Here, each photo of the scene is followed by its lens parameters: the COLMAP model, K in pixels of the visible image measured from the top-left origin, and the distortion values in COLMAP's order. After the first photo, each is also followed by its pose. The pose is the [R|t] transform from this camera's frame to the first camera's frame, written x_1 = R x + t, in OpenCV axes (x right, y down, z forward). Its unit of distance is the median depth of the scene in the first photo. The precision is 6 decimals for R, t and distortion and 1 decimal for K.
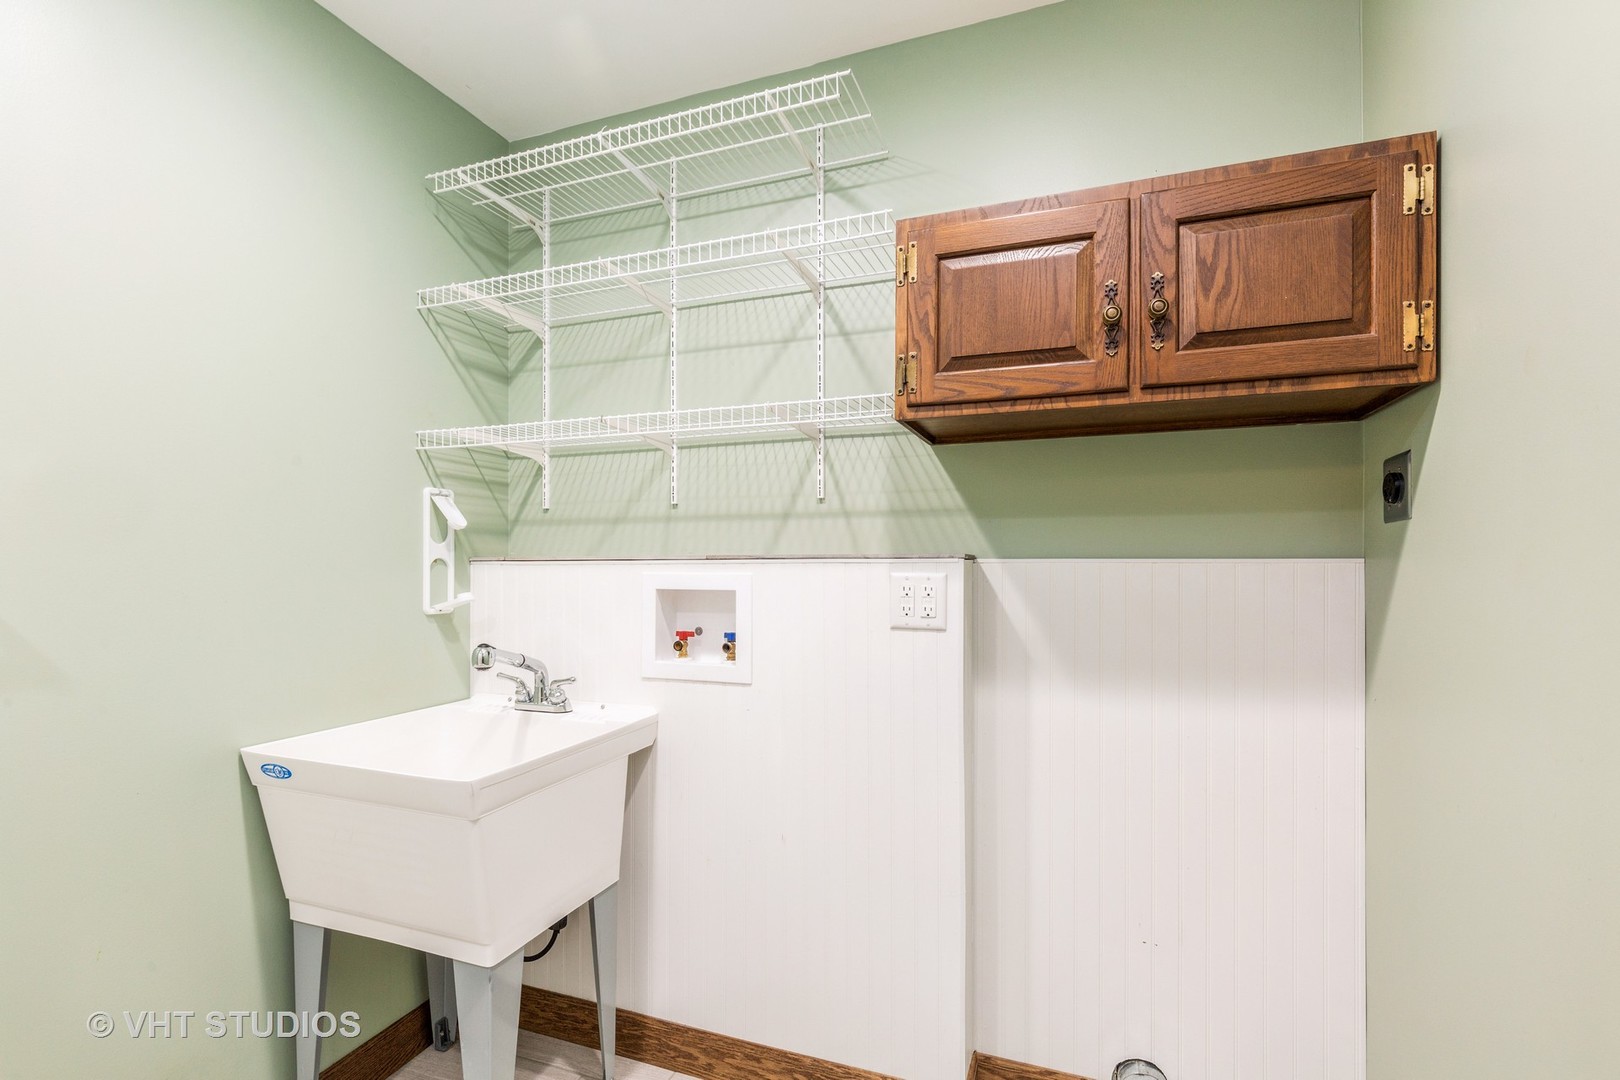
lens RADIAL K [[734.0, 0, 812.6], [0, 734.0, 547.5], [0, 0, 1]] dist [0.011280, -0.002095]
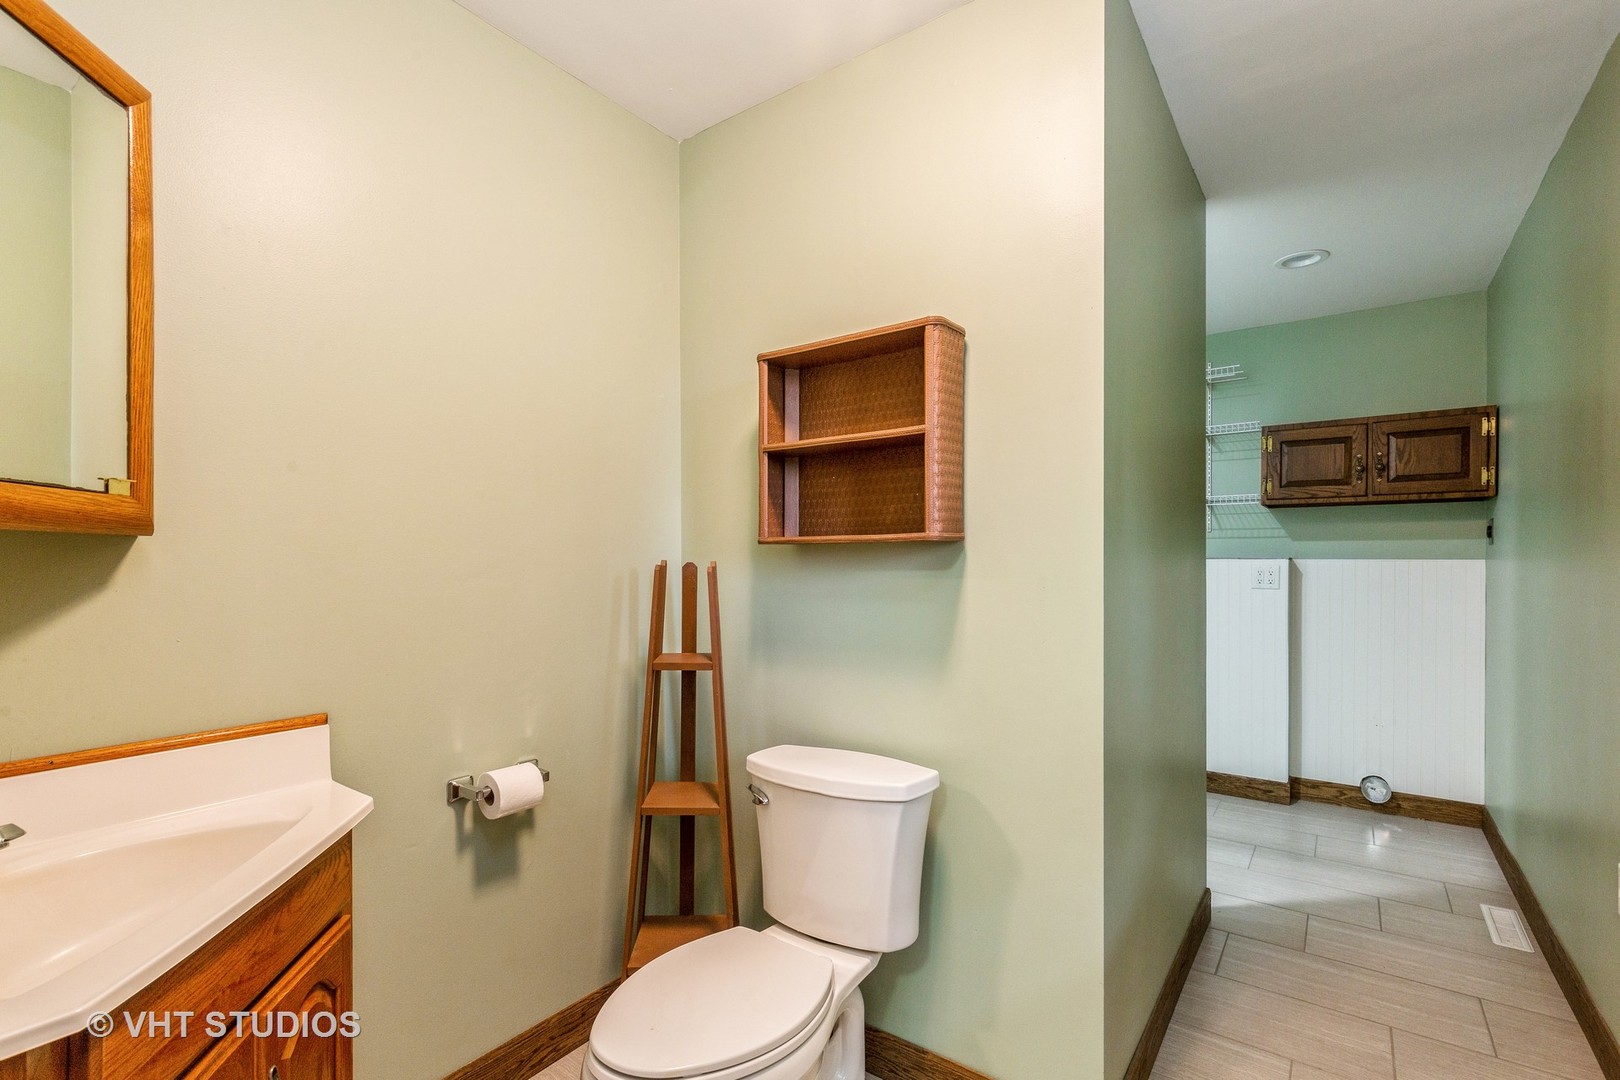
lens RADIAL K [[734.0, 0, 803.6], [0, 734.0, 551.0], [0, 0, 1]] dist [0.011280, -0.002095]
pose [[0.961520, -0.001313, -0.274733, -0.822896], [0.004373, 0.999935, 0.010527, -0.053089], [0.274701, -0.011324, 0.961463, -2.200511]]
